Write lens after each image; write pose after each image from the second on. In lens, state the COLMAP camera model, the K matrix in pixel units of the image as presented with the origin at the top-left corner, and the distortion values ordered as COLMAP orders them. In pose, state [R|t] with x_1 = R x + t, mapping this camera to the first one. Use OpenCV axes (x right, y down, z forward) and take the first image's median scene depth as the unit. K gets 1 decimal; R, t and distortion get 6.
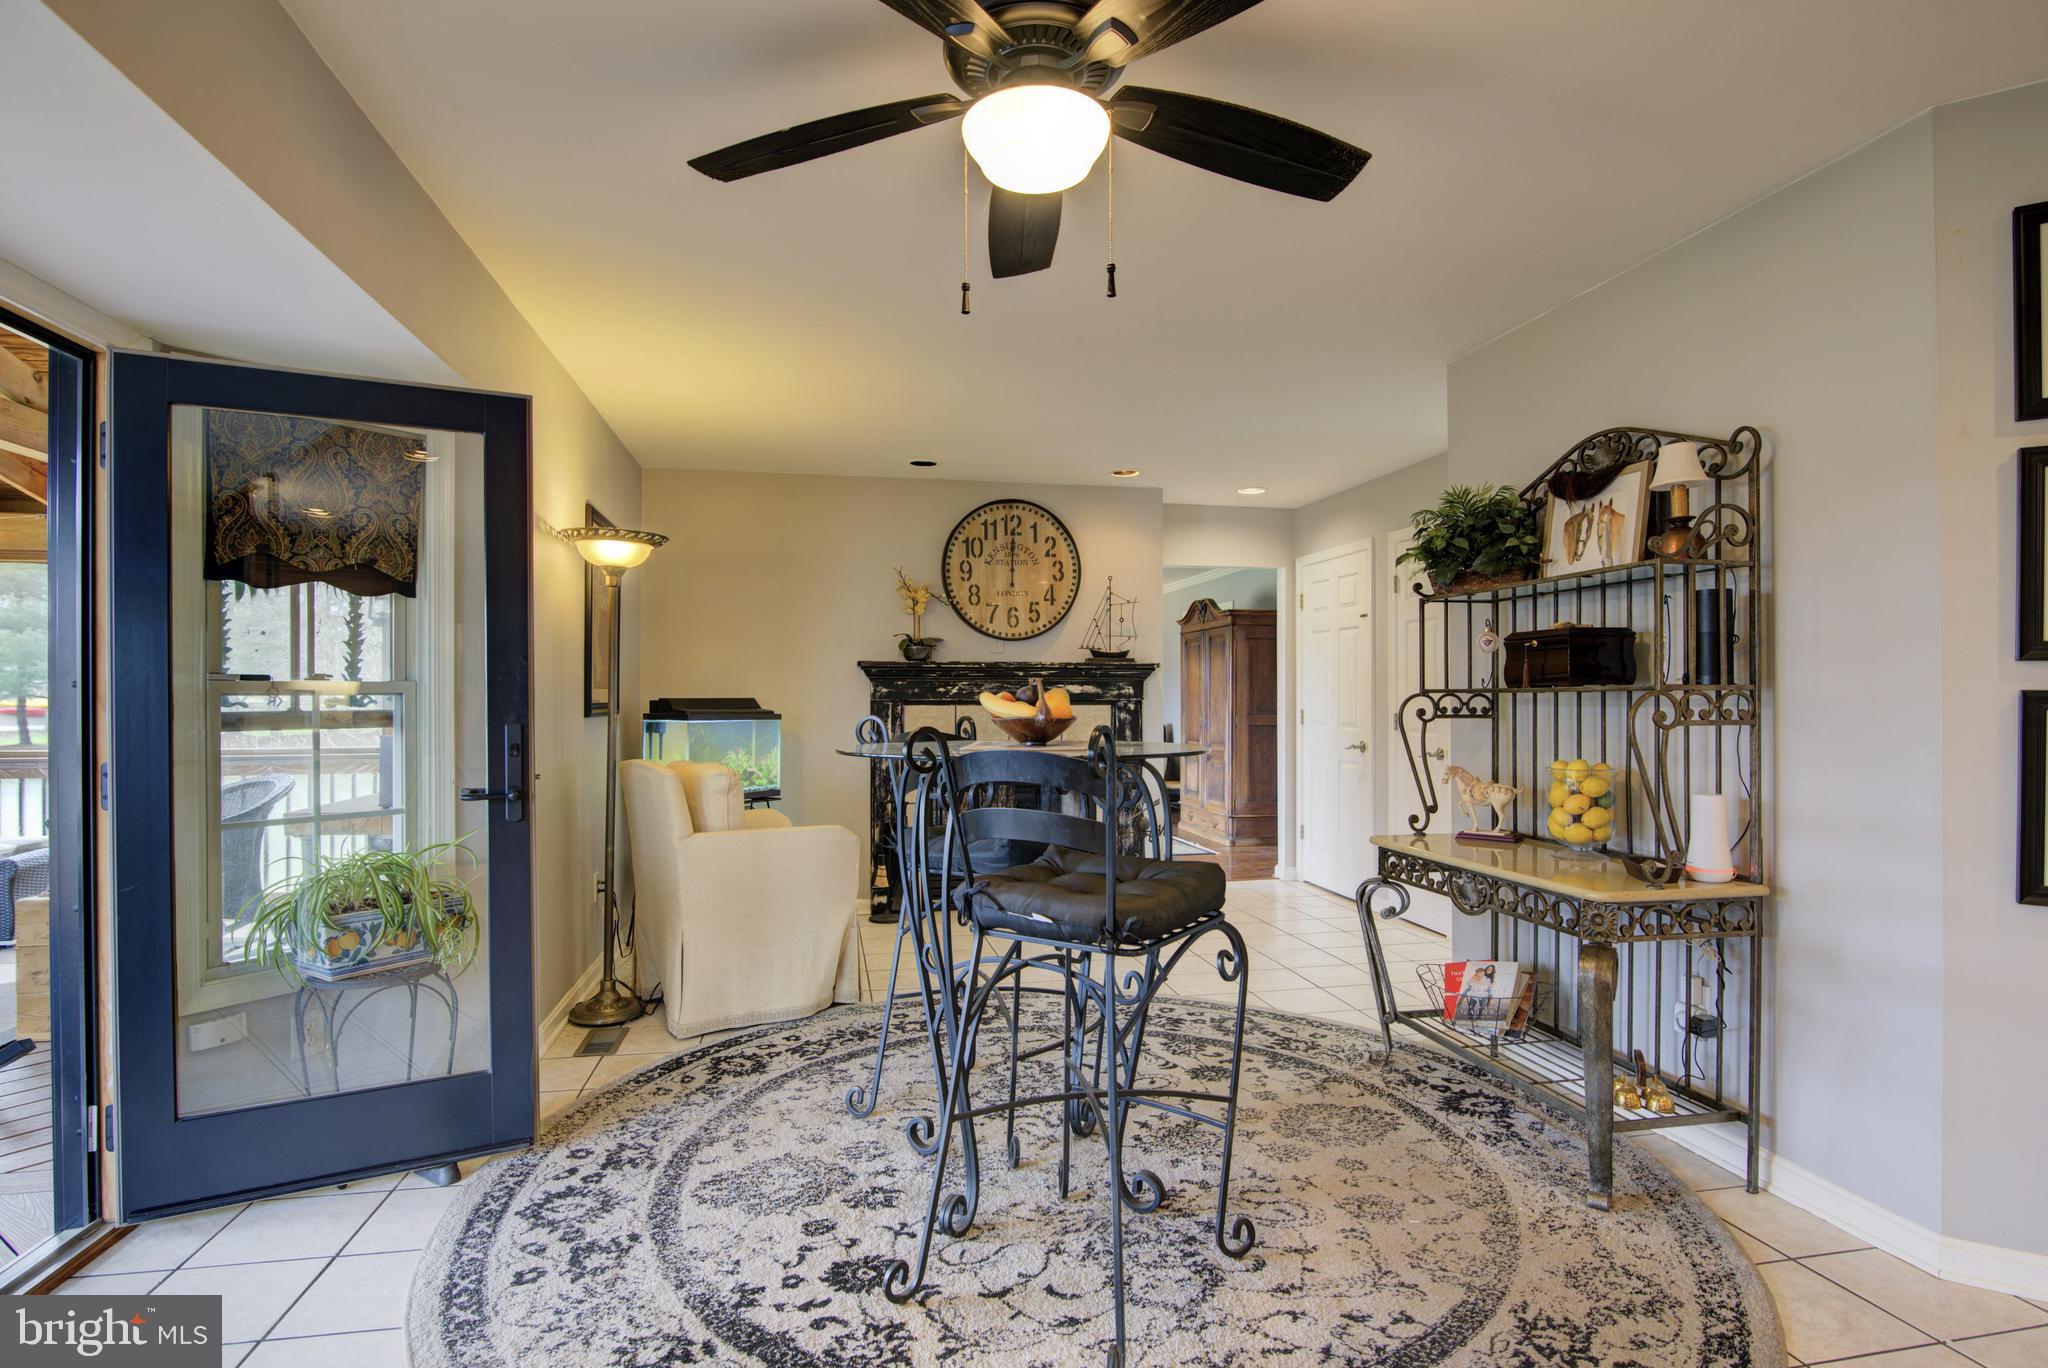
lens RADIAL K [[1034.3, 0, 1021.3], [0, 1034.3, 692.7], [0, 0, 1]] dist [-0.012567, 0.000030]
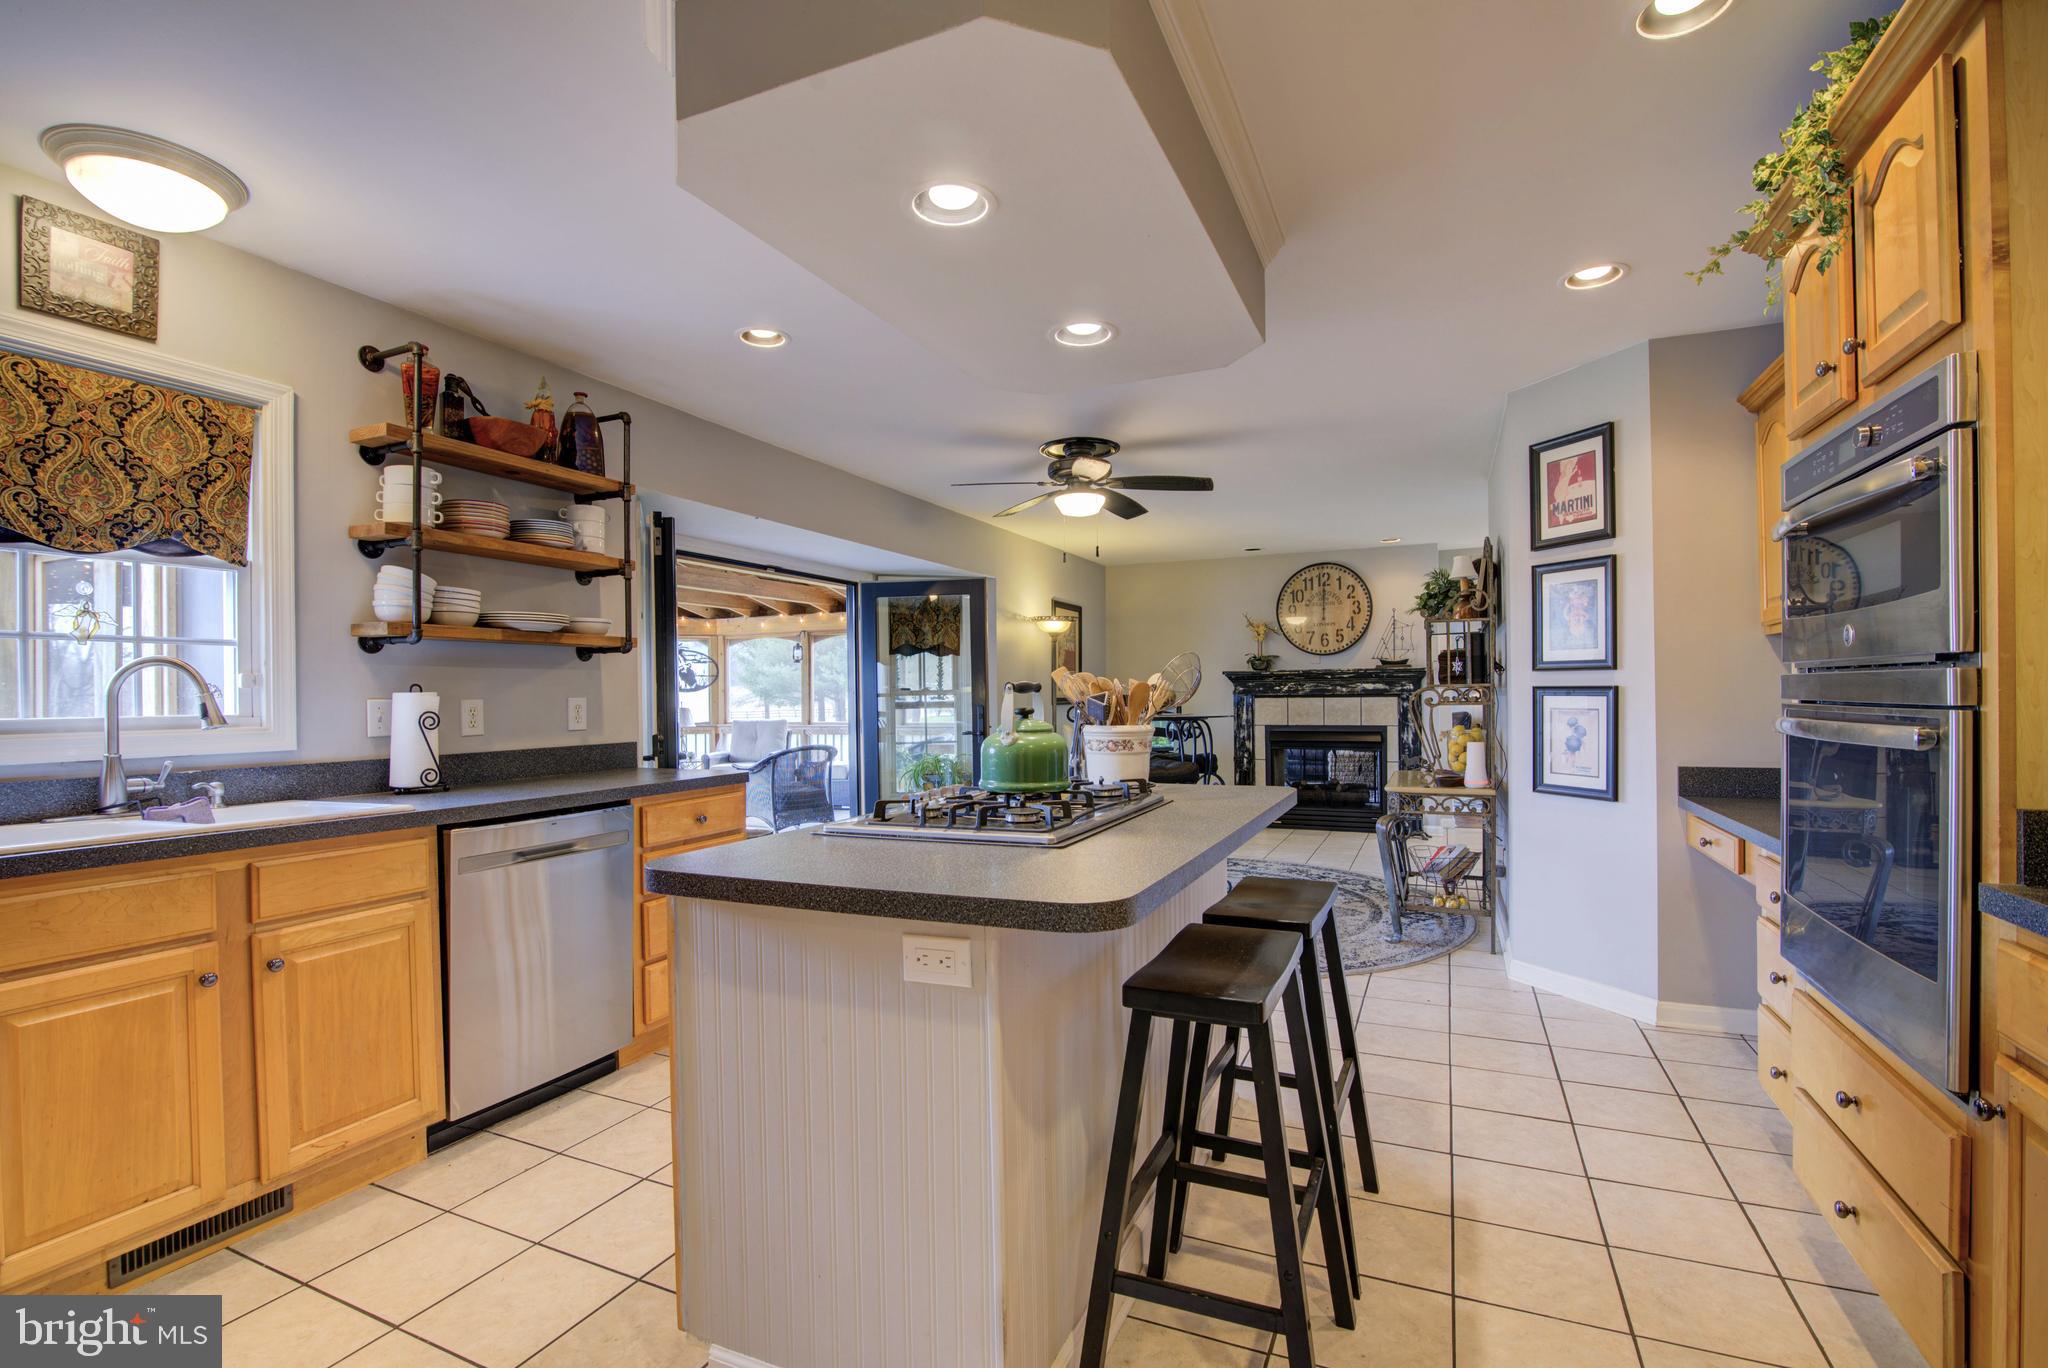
lens RADIAL K [[929.2, 0, 1021.1], [0, 929.2, 694.8], [0, 0, 1]] dist [-0.017397, 0.000121]
pose [[0.811329, -0.009126, -0.584519, 0.481046], [0.012907, 0.999914, 0.002303, -0.001166], [0.584448, -0.009413, 0.811377, -0.419015]]
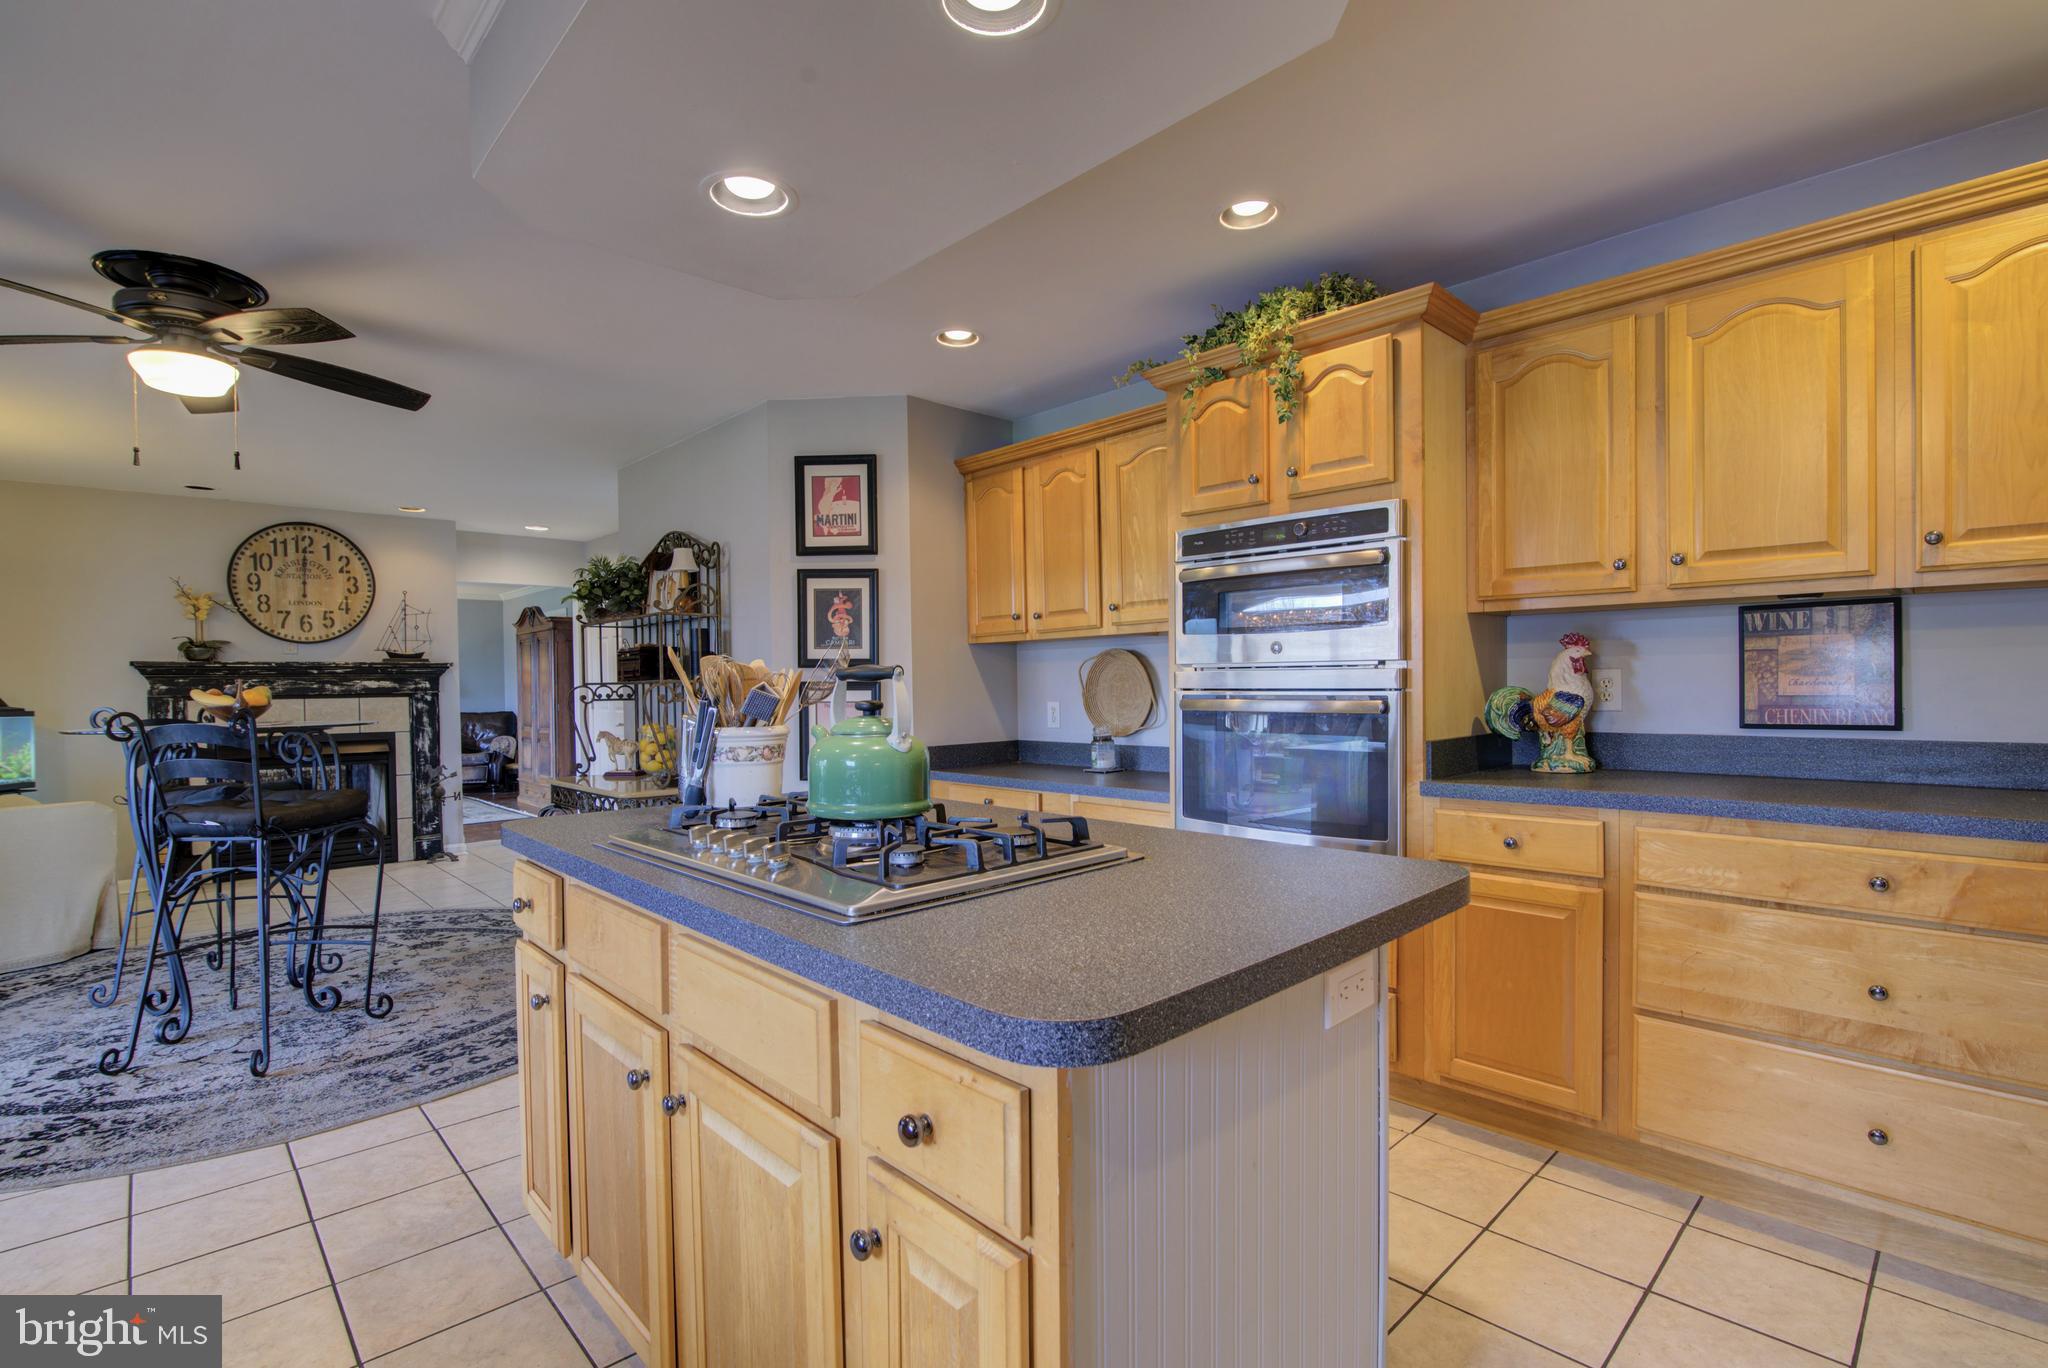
lens RADIAL K [[948.3, 0, 1018.5], [0, 948.3, 697.8], [0, 0, 1]] dist [-0.015637, 0.000645]
pose [[0.846683, -0.019488, 0.531740, 0.120605], [0.010903, 0.999755, 0.019280, -0.000840], [-0.531985, -0.010526, 0.846688, -0.369539]]
